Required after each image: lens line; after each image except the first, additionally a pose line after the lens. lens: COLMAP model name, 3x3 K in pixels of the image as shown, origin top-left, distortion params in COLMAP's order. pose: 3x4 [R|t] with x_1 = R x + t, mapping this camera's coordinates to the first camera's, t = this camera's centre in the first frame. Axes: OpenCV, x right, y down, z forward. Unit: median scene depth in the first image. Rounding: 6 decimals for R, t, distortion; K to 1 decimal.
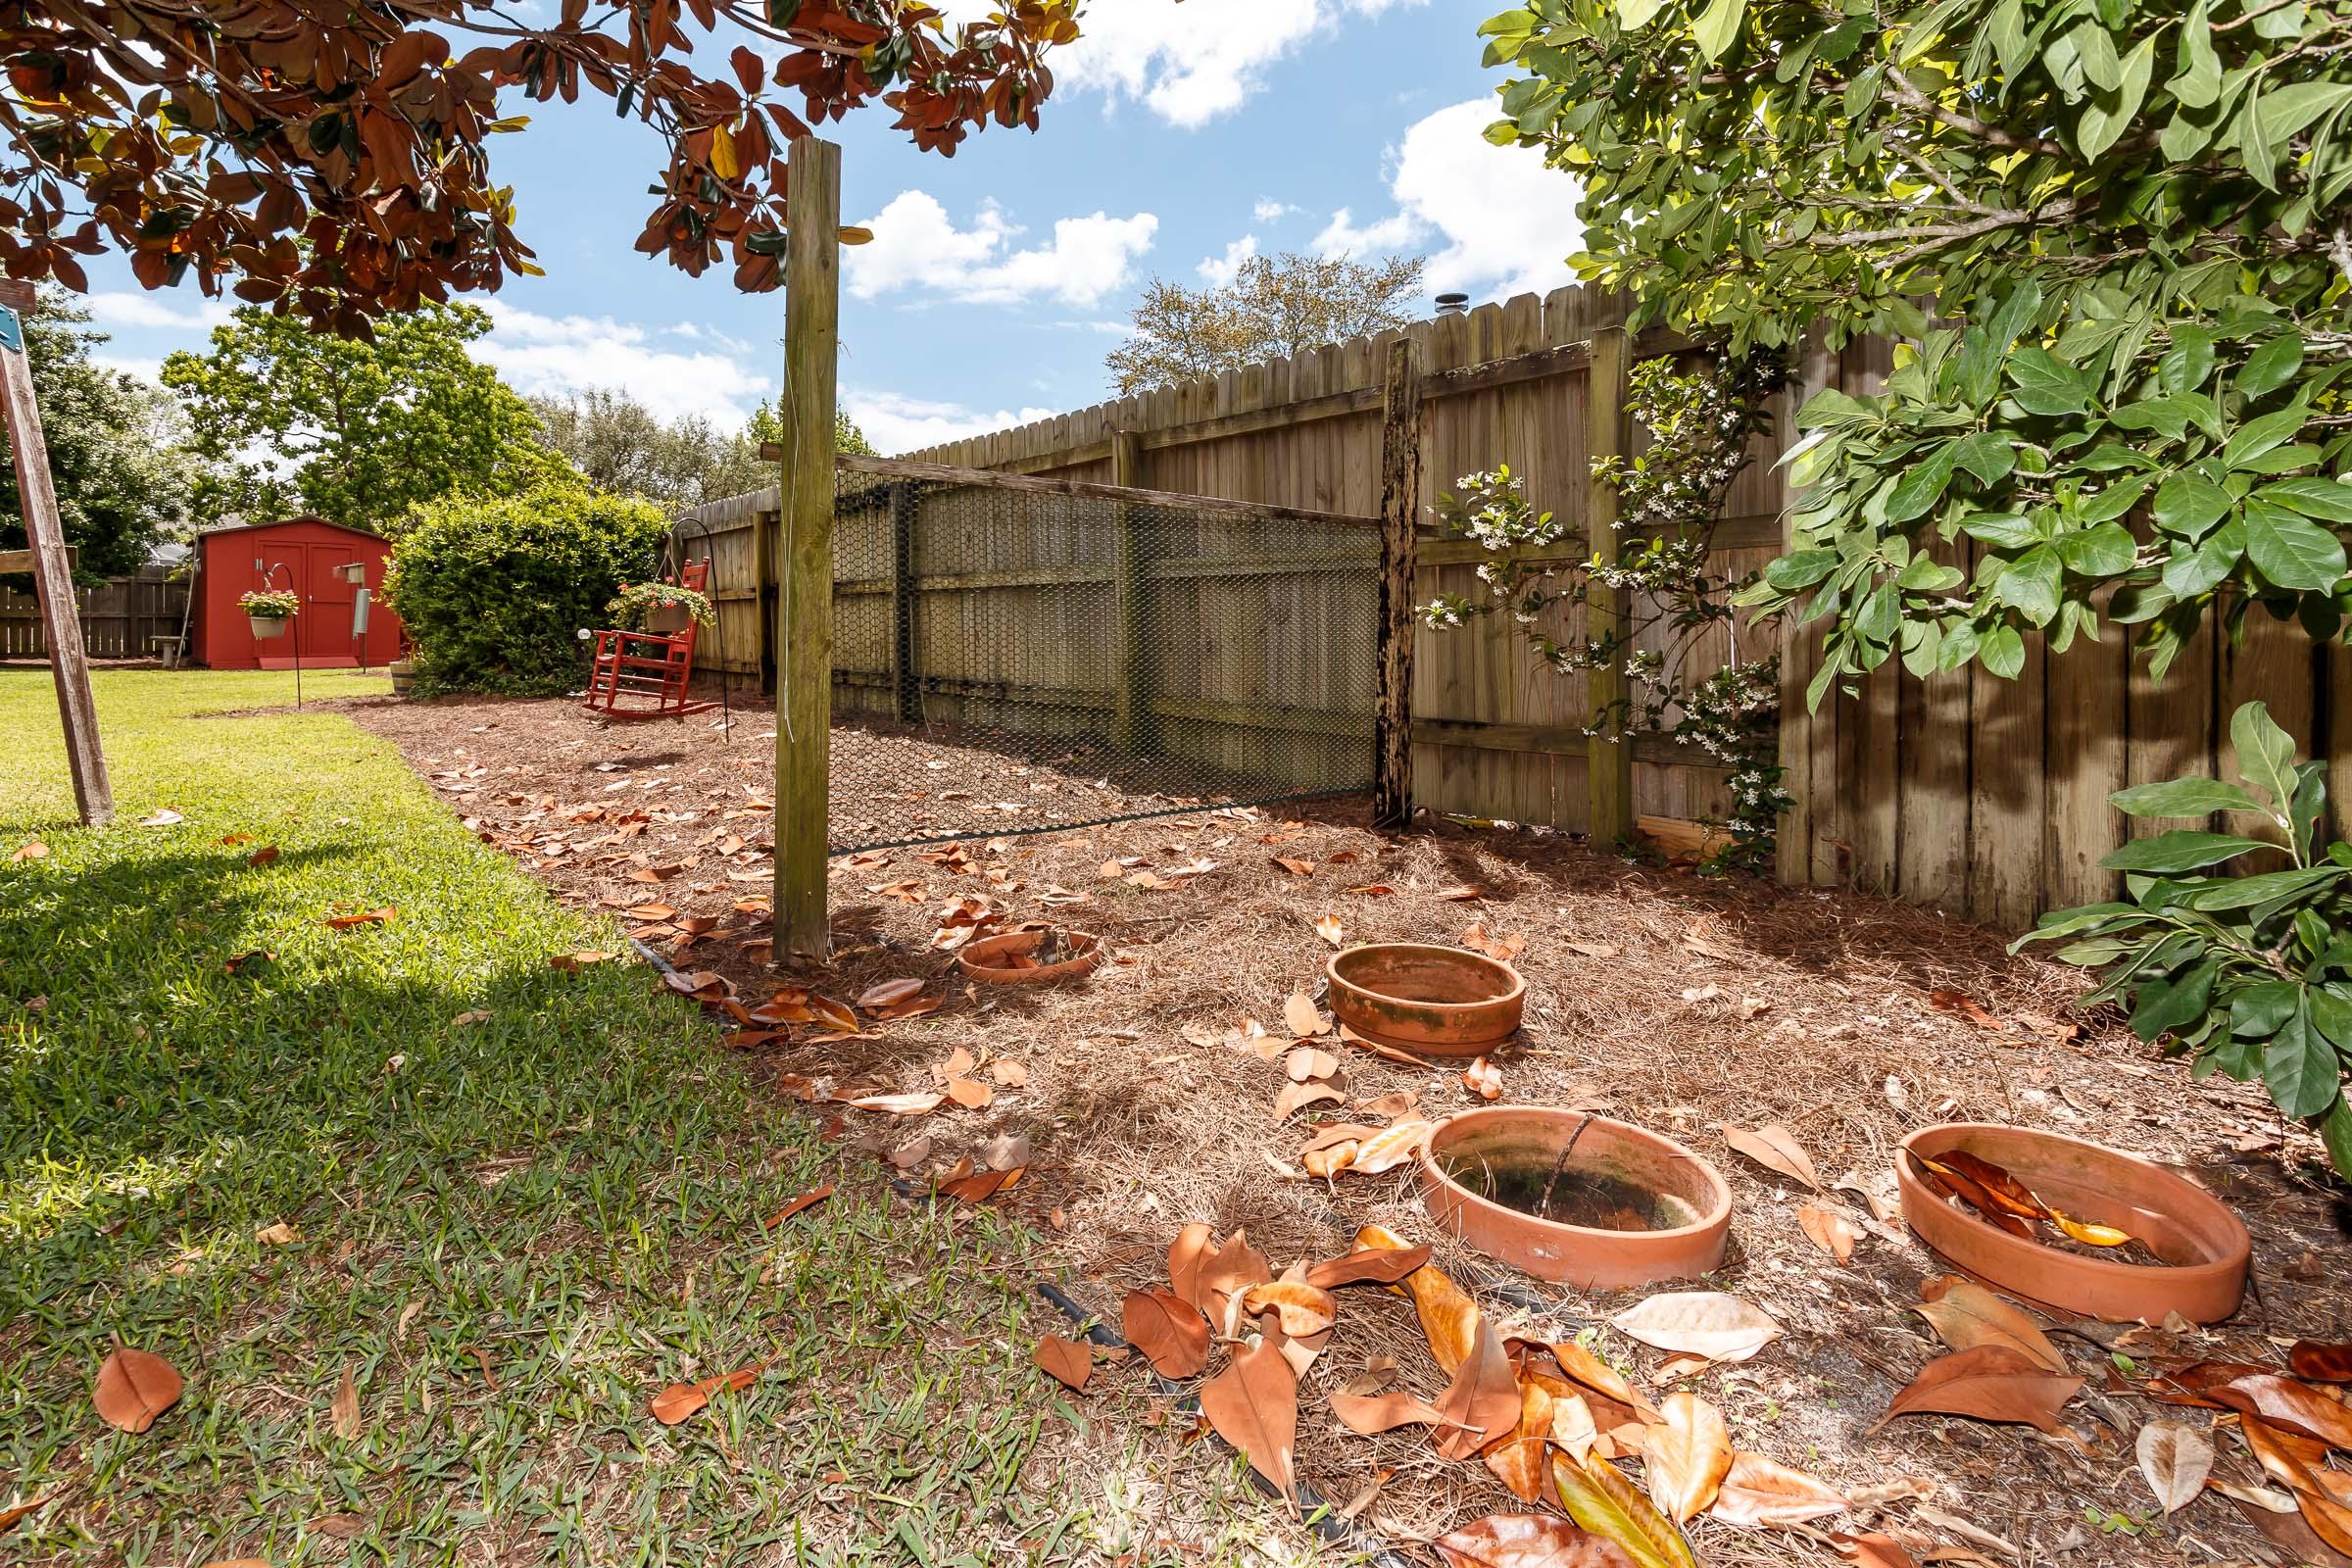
lens RADIAL K [[1301.7, 0, 1175.4], [0, 1301.7, 782.7], [0, 0, 1]] dist [-0.009142, -0.002157]
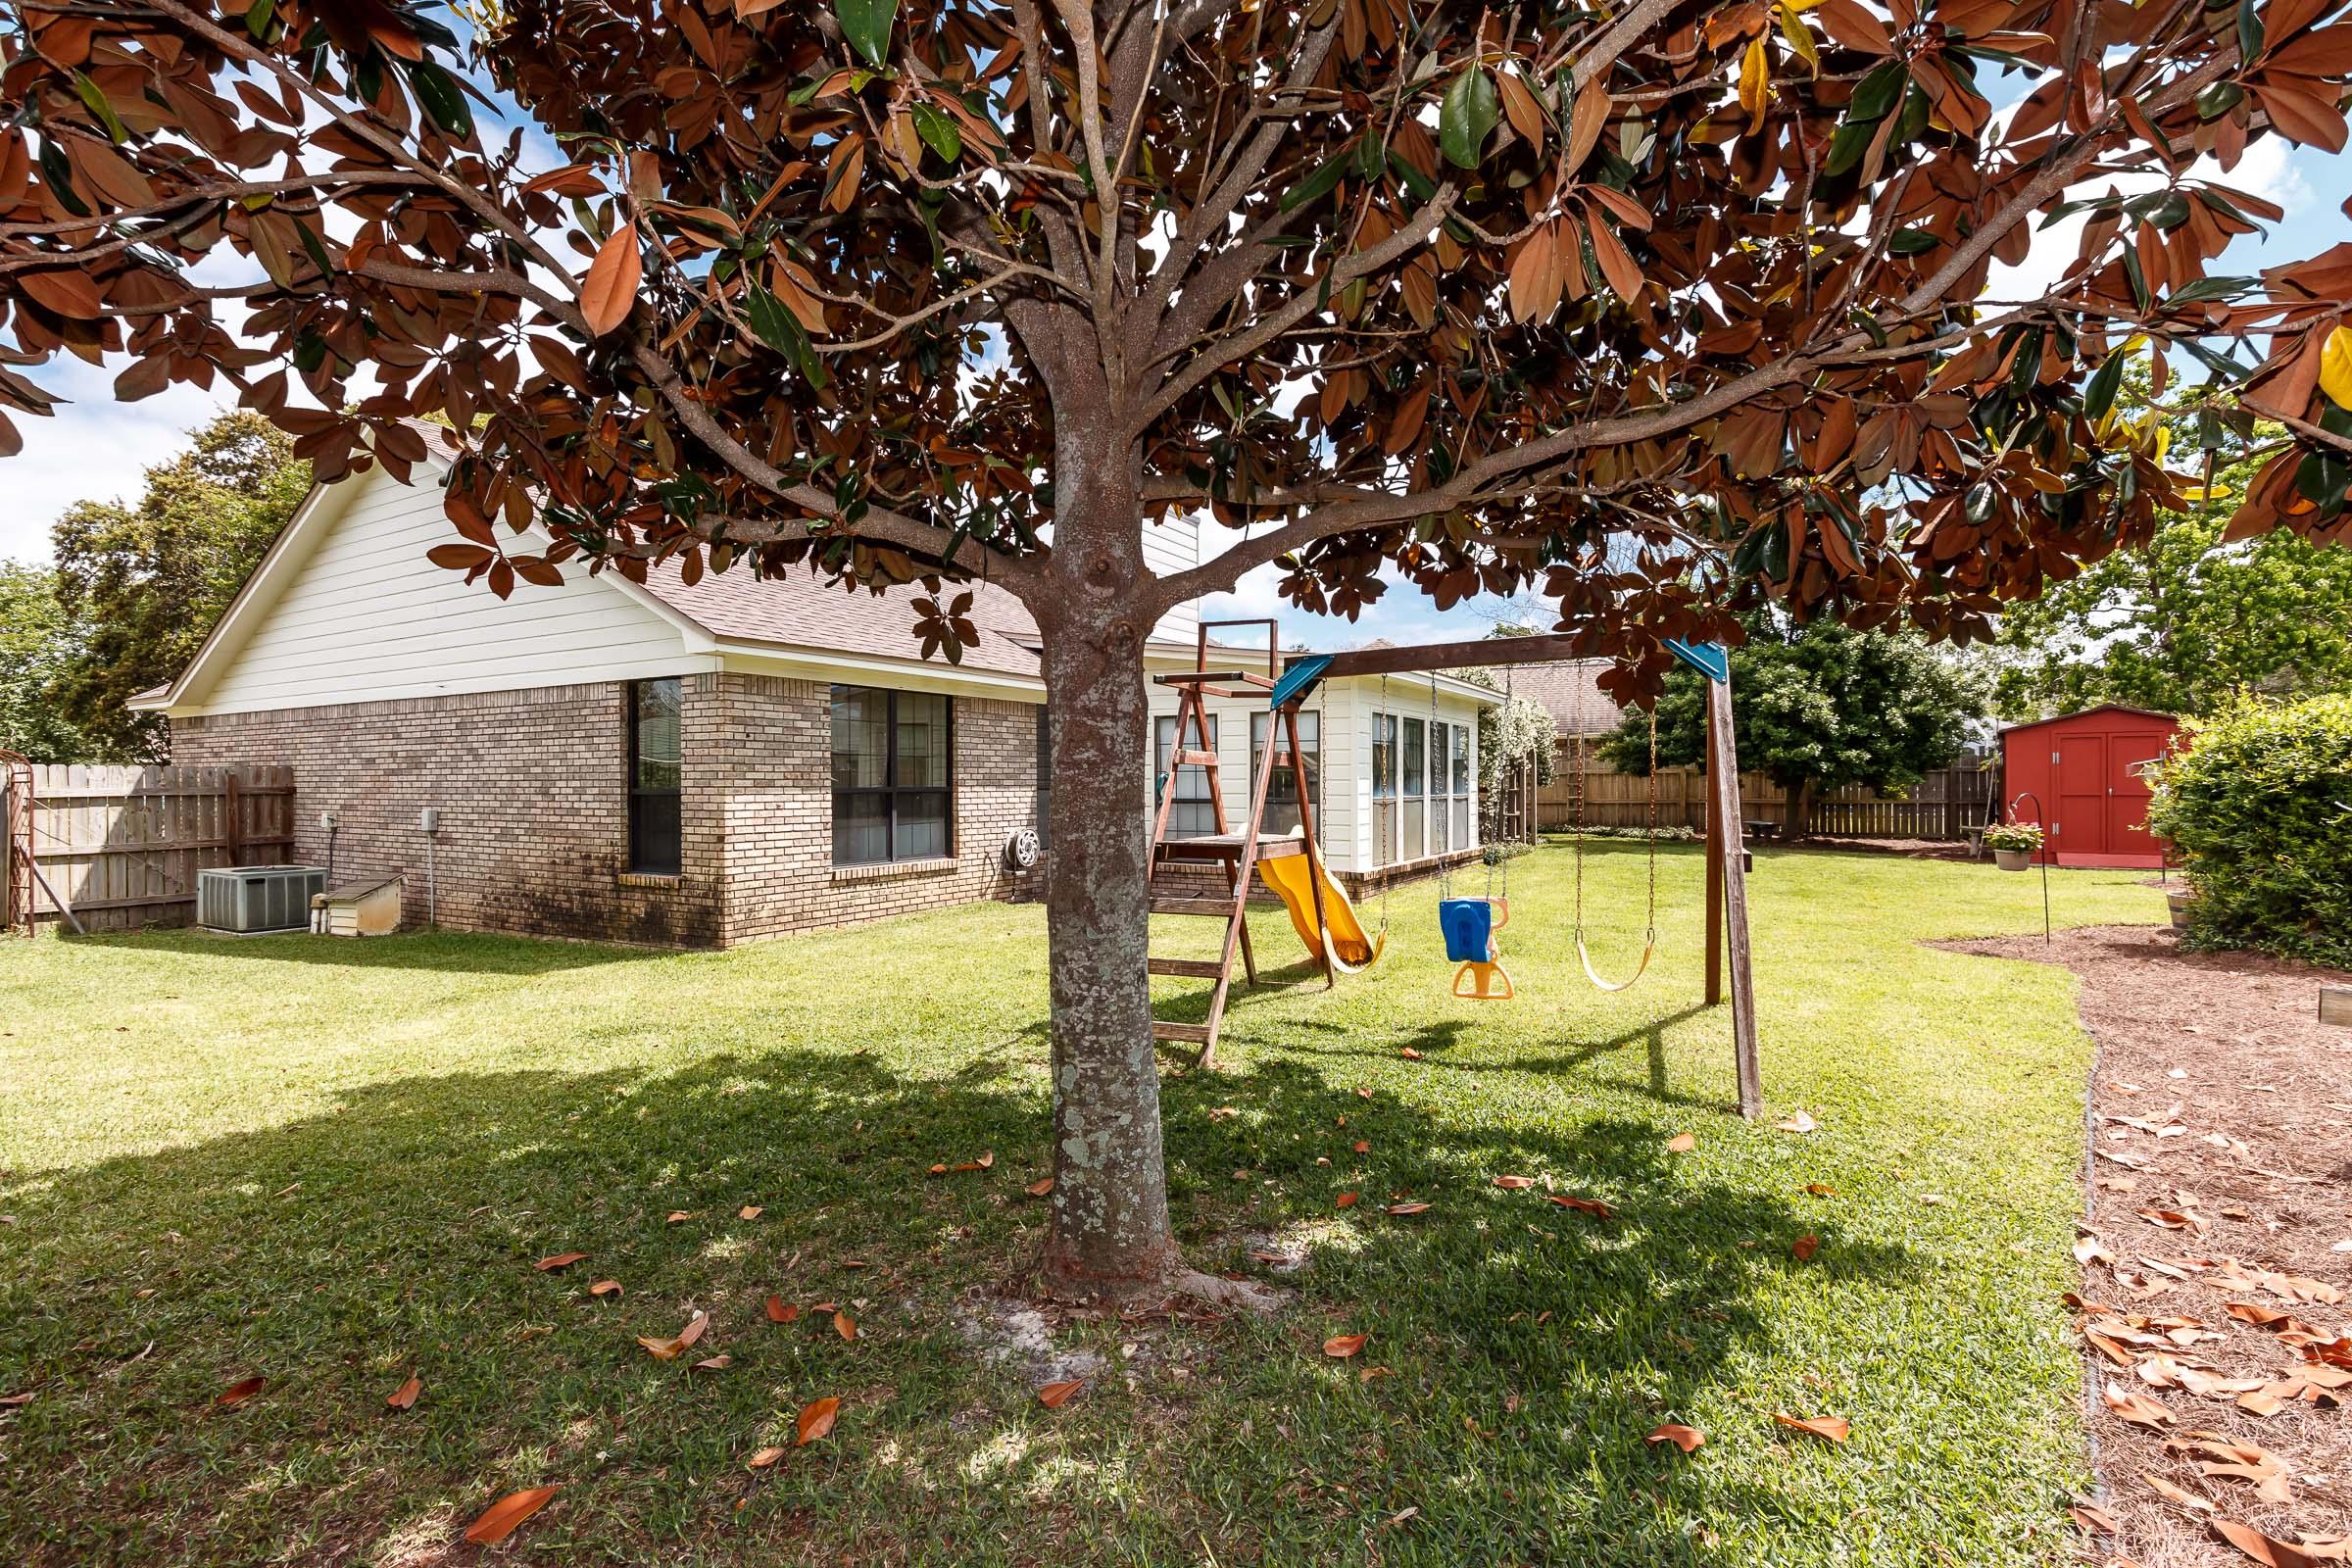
lens RADIAL K [[1086.5, 0, 1174.7], [0, 1086.5, 782.8], [0, 0, 1]] dist [-0.002430, -0.000853]
pose [[0.141009, 0.008241, -0.989974, 0.015316], [-0.003252, 0.999964, 0.007861, -0.154307], [0.990003, 0.002111, 0.141031, 0.220144]]
